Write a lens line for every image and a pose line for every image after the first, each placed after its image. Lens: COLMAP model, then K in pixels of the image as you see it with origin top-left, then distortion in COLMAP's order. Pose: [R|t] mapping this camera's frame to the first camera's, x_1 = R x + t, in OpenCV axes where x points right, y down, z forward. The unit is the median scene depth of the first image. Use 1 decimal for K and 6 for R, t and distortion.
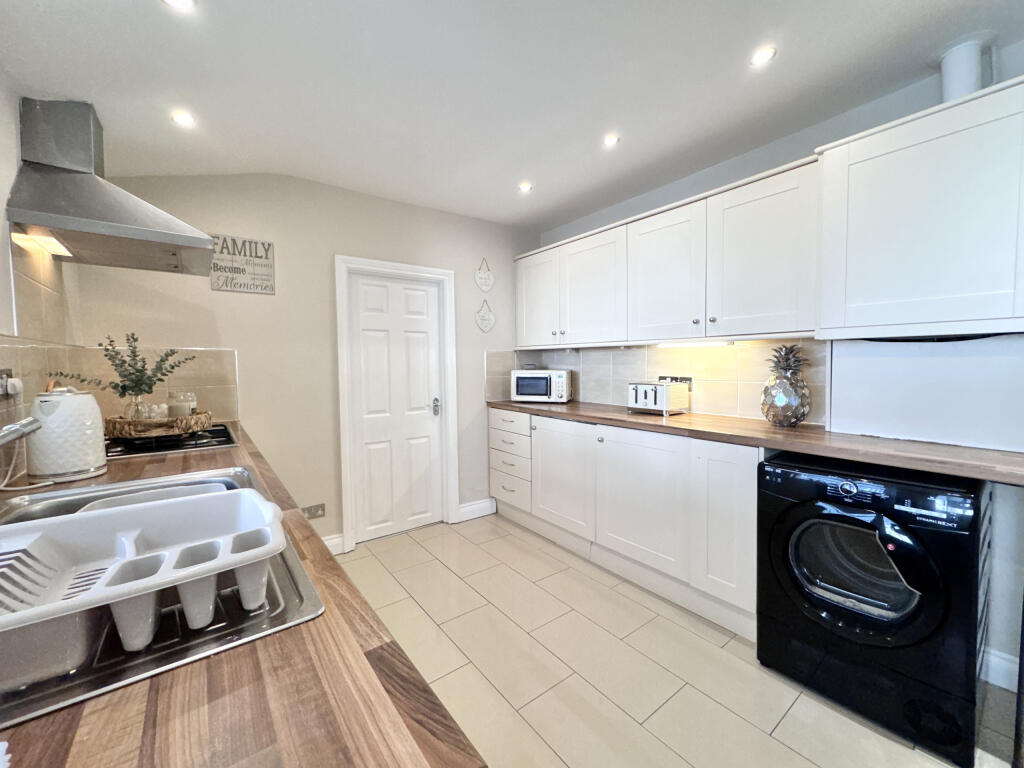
lens RADIAL K [[404.7, 0, 510.6], [0, 404.7, 377.3], [0, 0, 1]] dist [-0.004382, -0.000448]
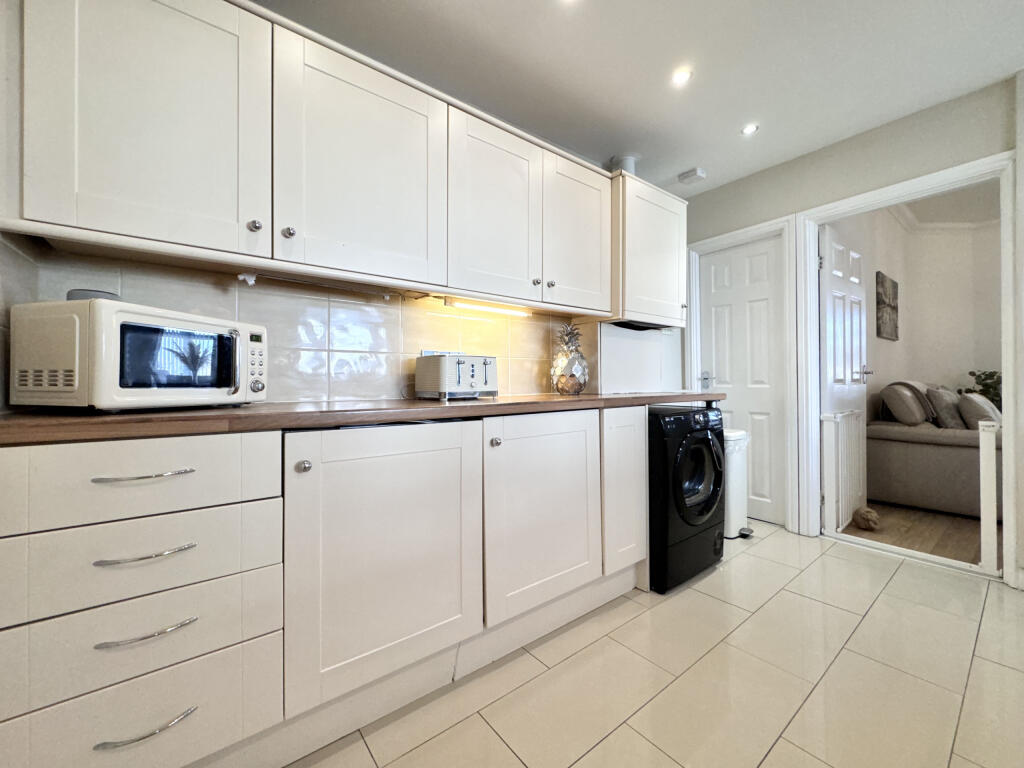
lens RADIAL K [[404.7, 0, 515.7], [0, 404.7, 383.5], [0, 0, 1]] dist [-0.004382, -0.000448]
pose [[-0.006886, 0.008597, 0.999939, -0.325540], [0.045386, 0.998935, -0.008276, 0.067007], [-0.998946, 0.045326, -0.007269, 0.870314]]
